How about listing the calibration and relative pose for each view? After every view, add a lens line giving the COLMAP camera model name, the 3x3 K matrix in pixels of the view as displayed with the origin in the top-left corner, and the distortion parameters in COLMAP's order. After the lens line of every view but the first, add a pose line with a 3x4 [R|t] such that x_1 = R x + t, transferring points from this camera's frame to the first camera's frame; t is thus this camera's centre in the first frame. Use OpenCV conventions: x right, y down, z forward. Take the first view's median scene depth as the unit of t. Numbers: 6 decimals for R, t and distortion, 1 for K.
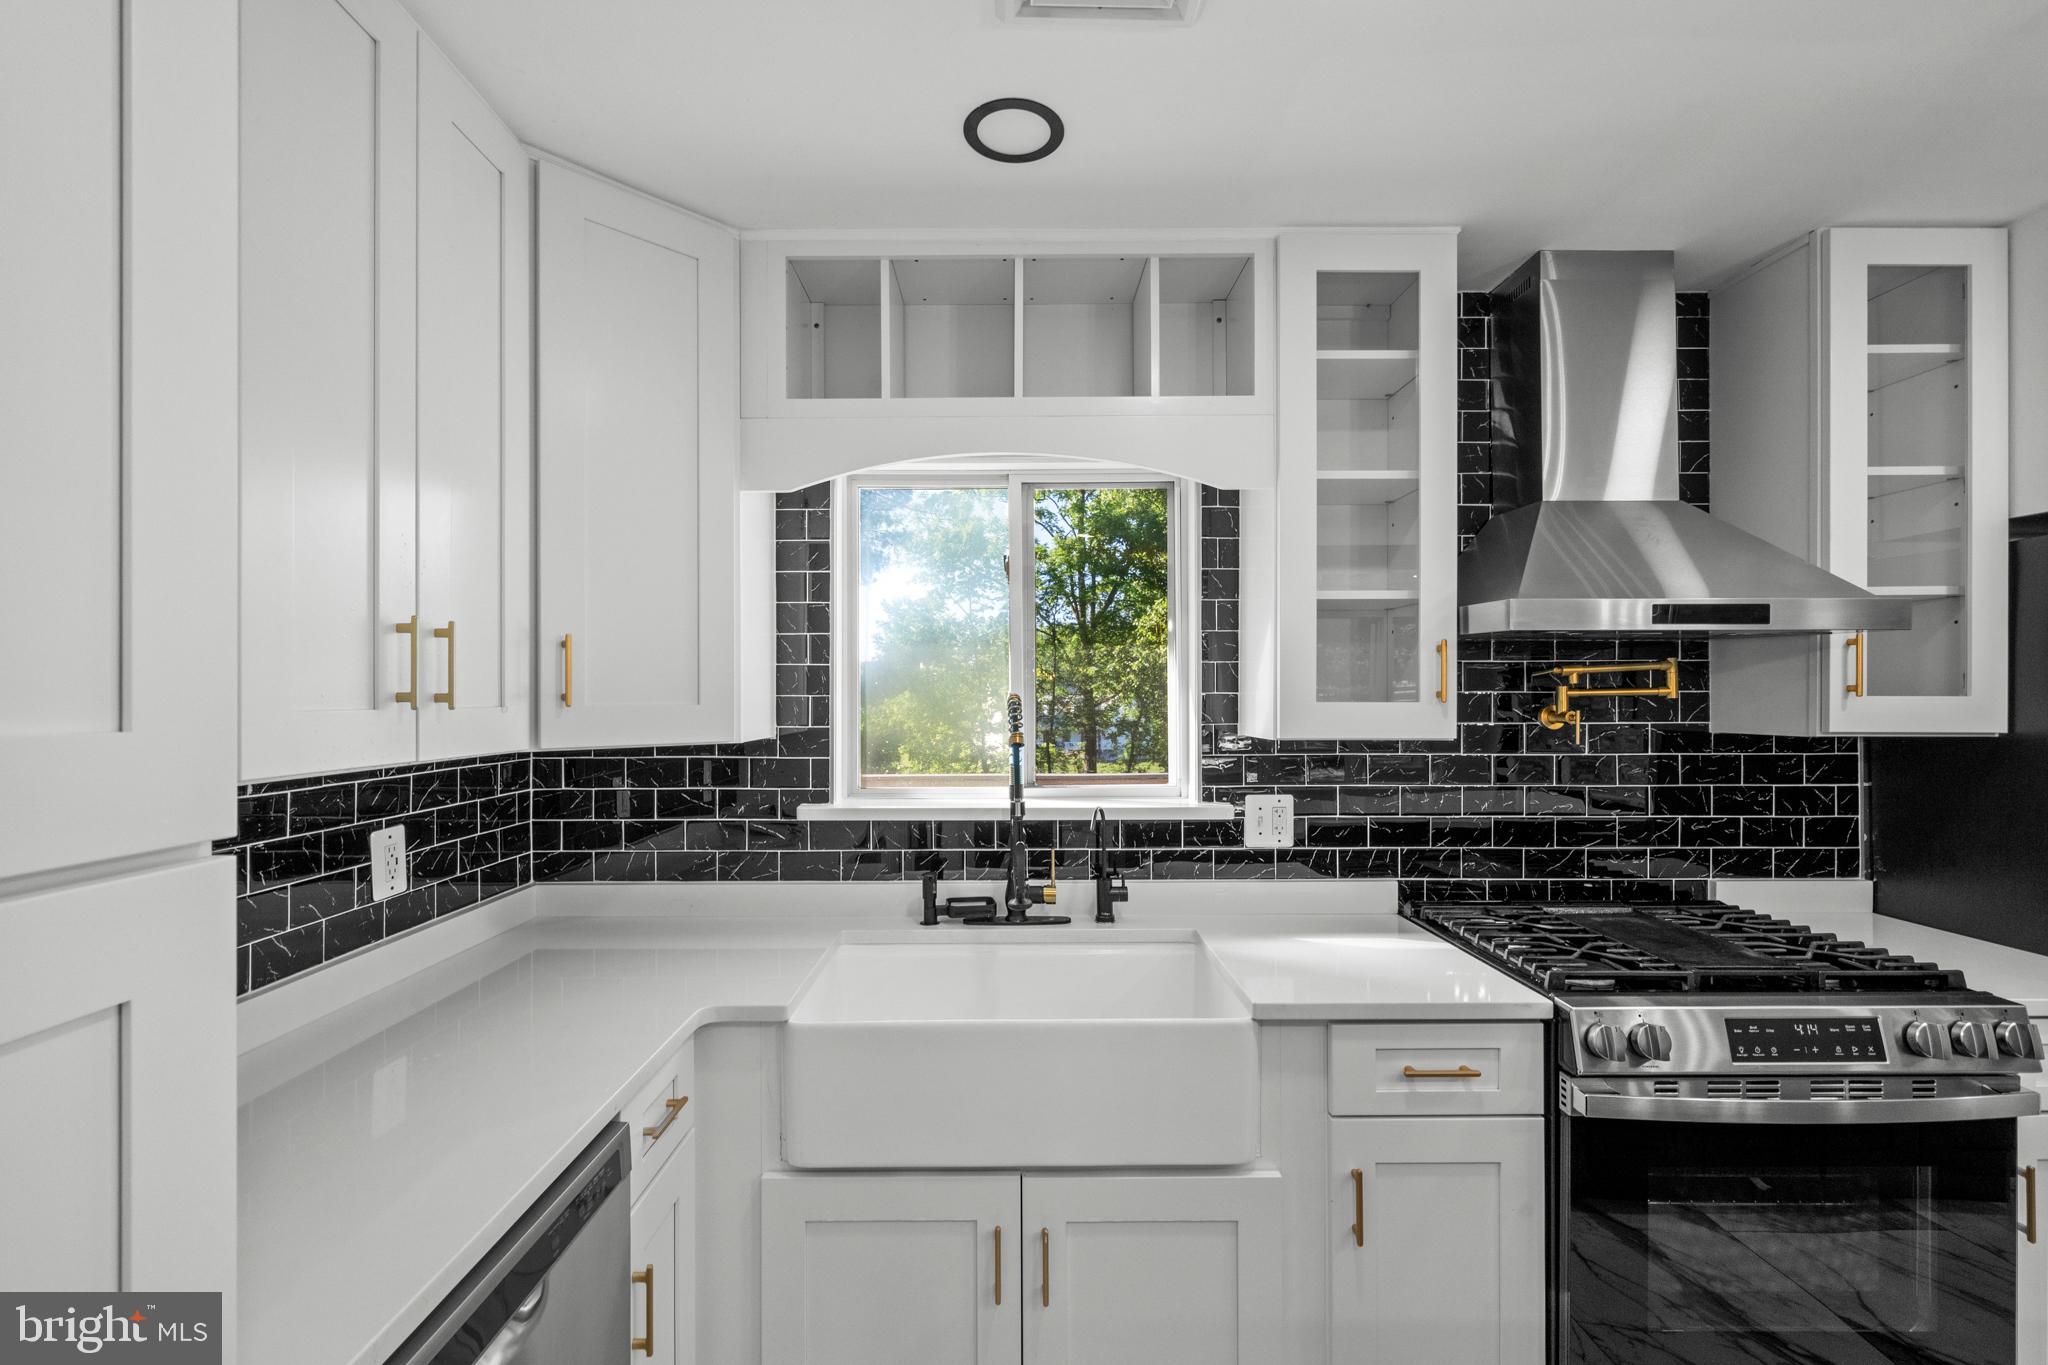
lens RADIAL K [[903.9, 0, 1017.4], [0, 903.9, 694.8], [0, 0, 1]] dist [-0.009038, 0.000352]
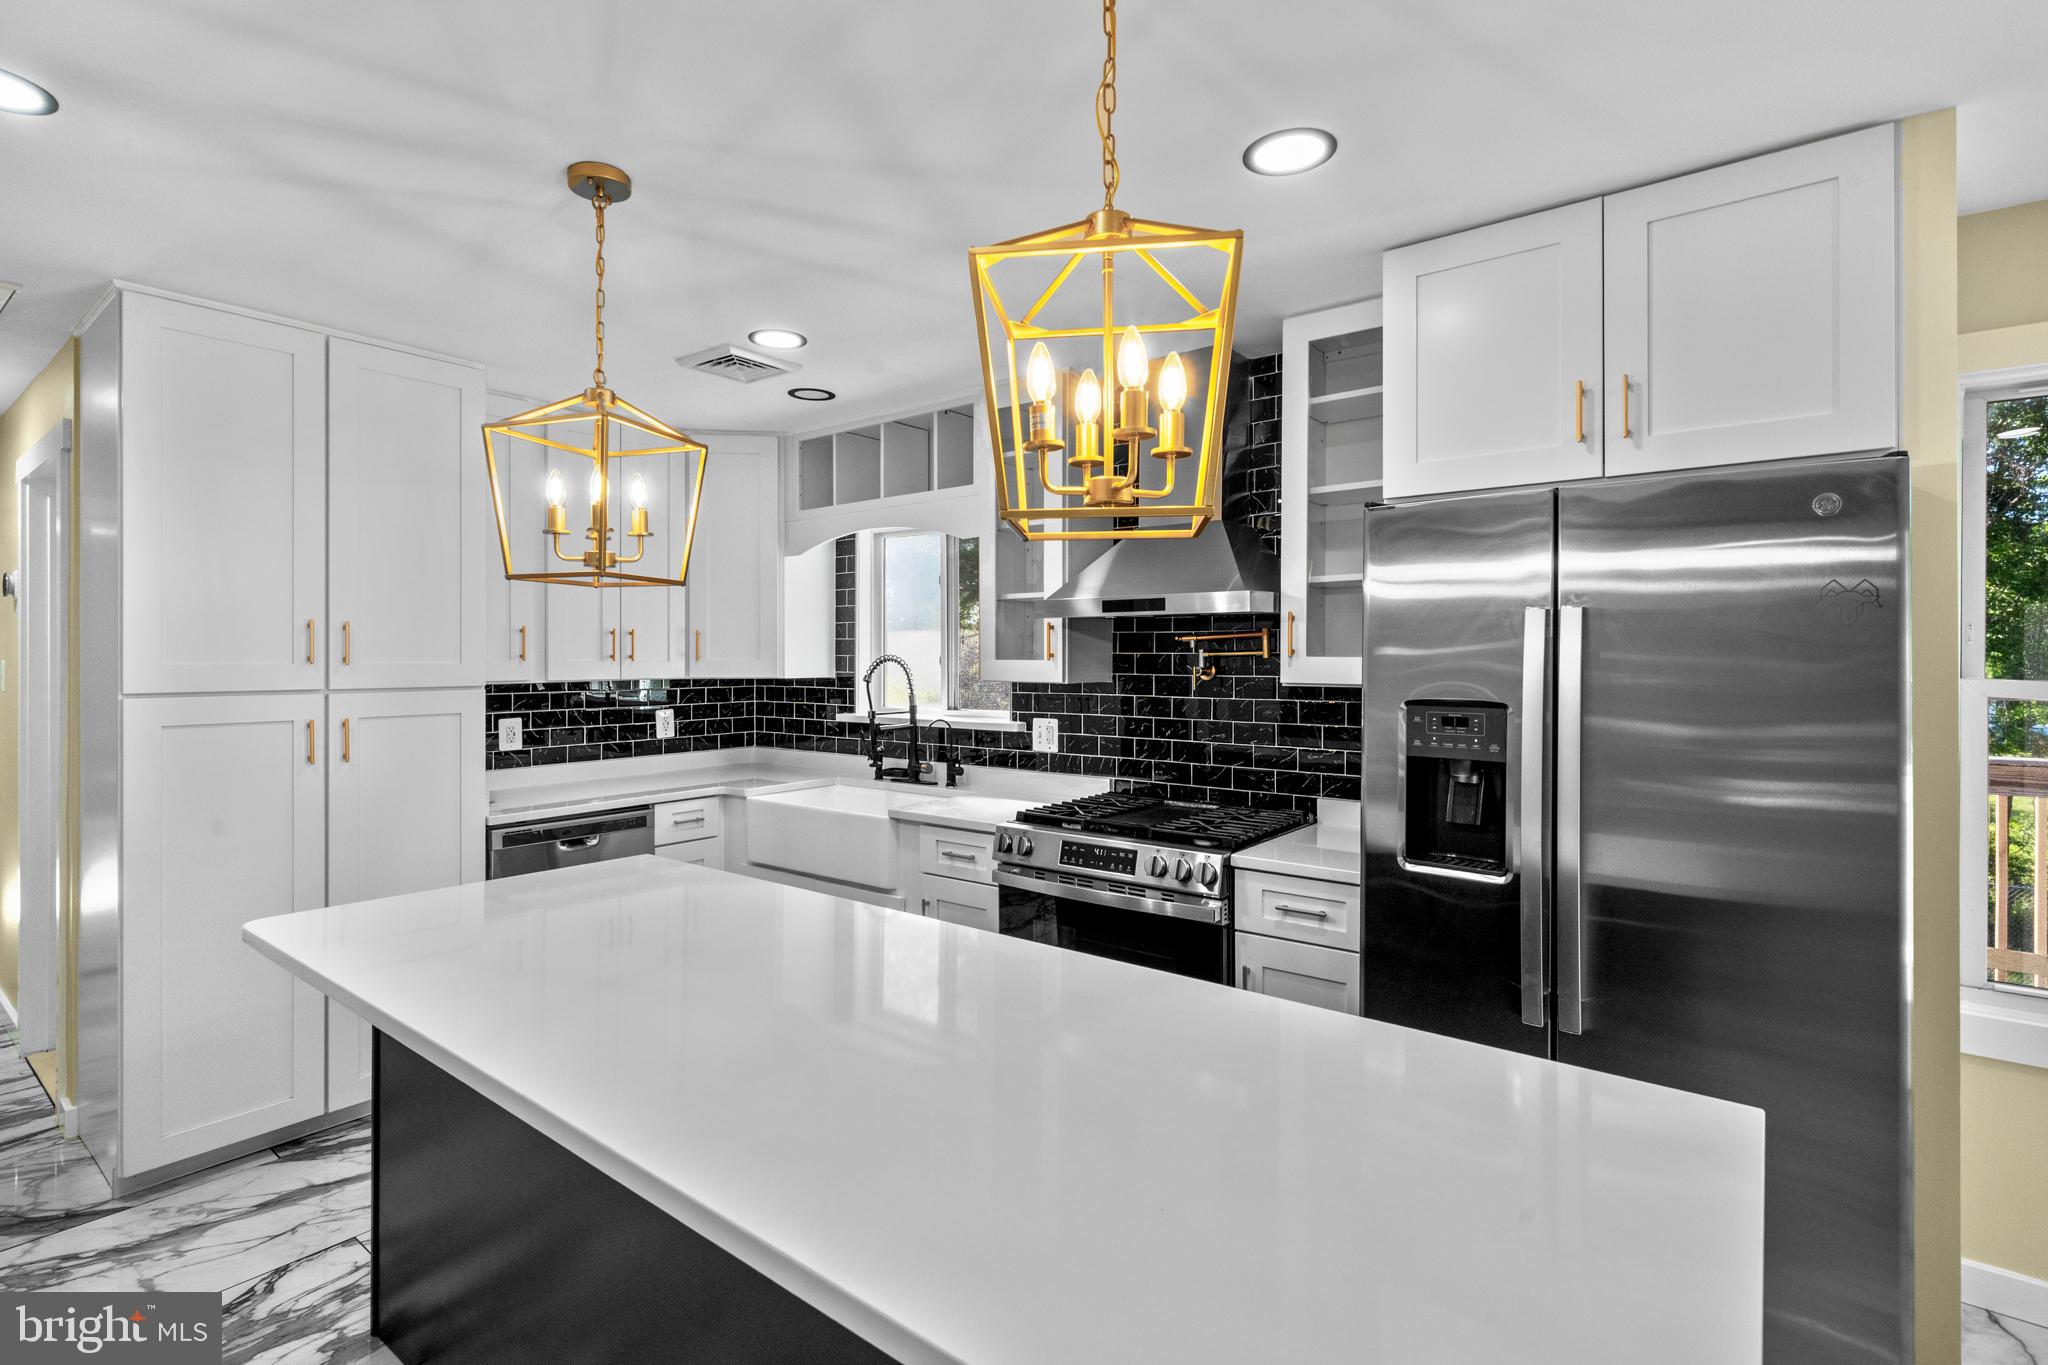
lens RADIAL K [[955.7, 0, 976.8], [0, 955.7, 659.0], [0, 0, 1]] dist [0.002312, 0.001743]
pose [[0.776588, 0.003426, -0.630000, 1.286984], [0.000066, 0.999985, 0.005520, -0.003070], [0.630009, -0.004328, 0.776575, -0.392063]]
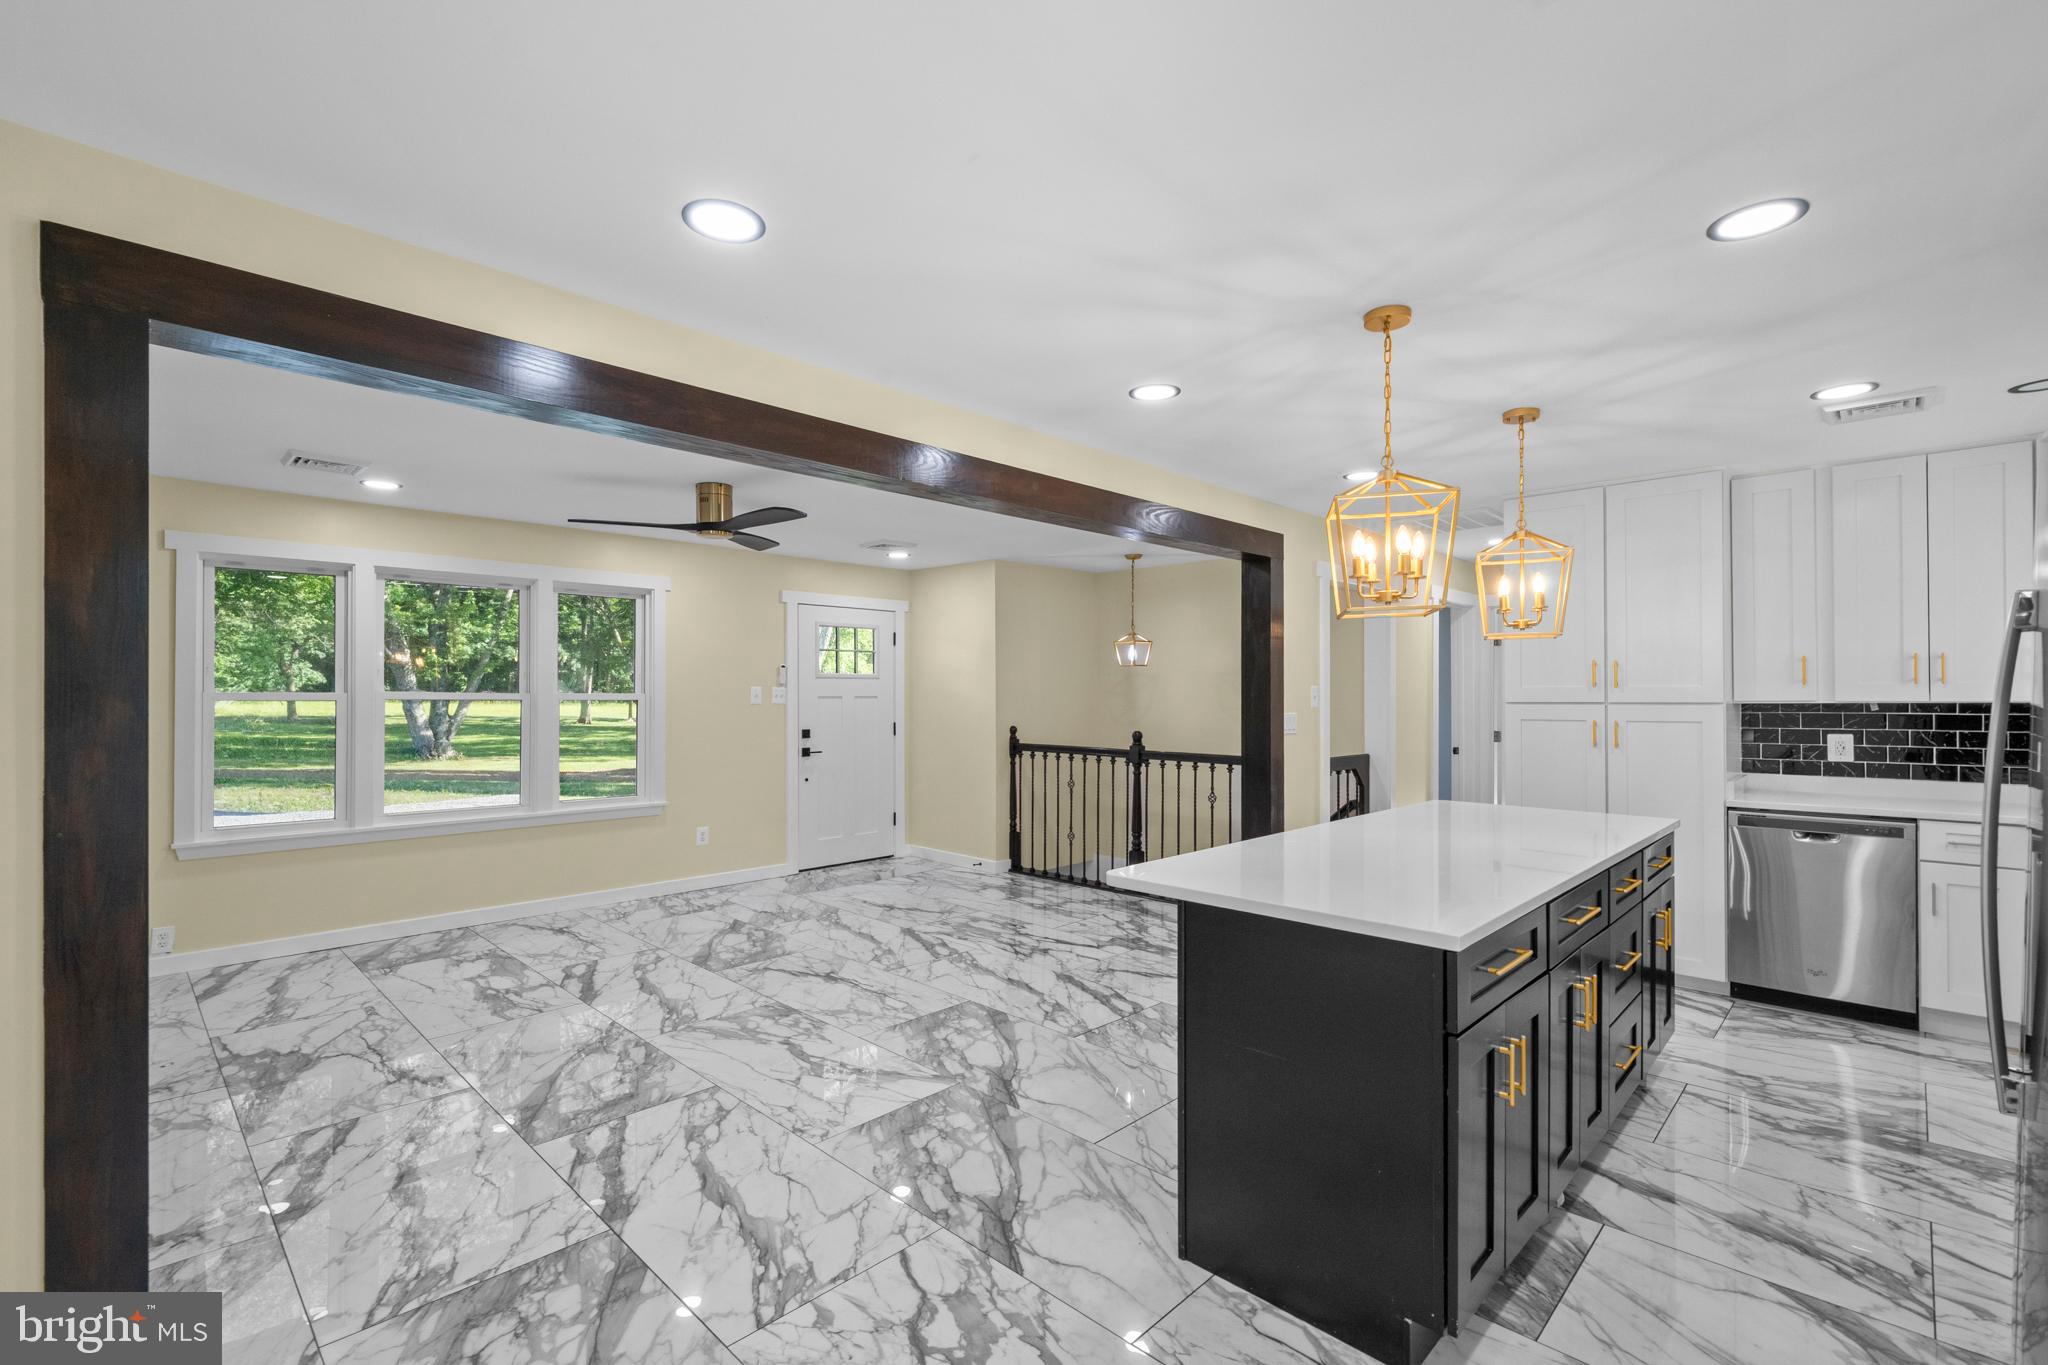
lens RADIAL K [[903.9, 0, 1017.4], [0, 903.9, 694.8], [0, 0, 1]] dist [-0.009038, 0.000352]
pose [[-0.708515, 0.002527, -0.705691, 2.153019], [0.007541, 0.999964, -0.003991, 0.025927], [0.705655, -0.008149, -0.708509, 0.578722]]
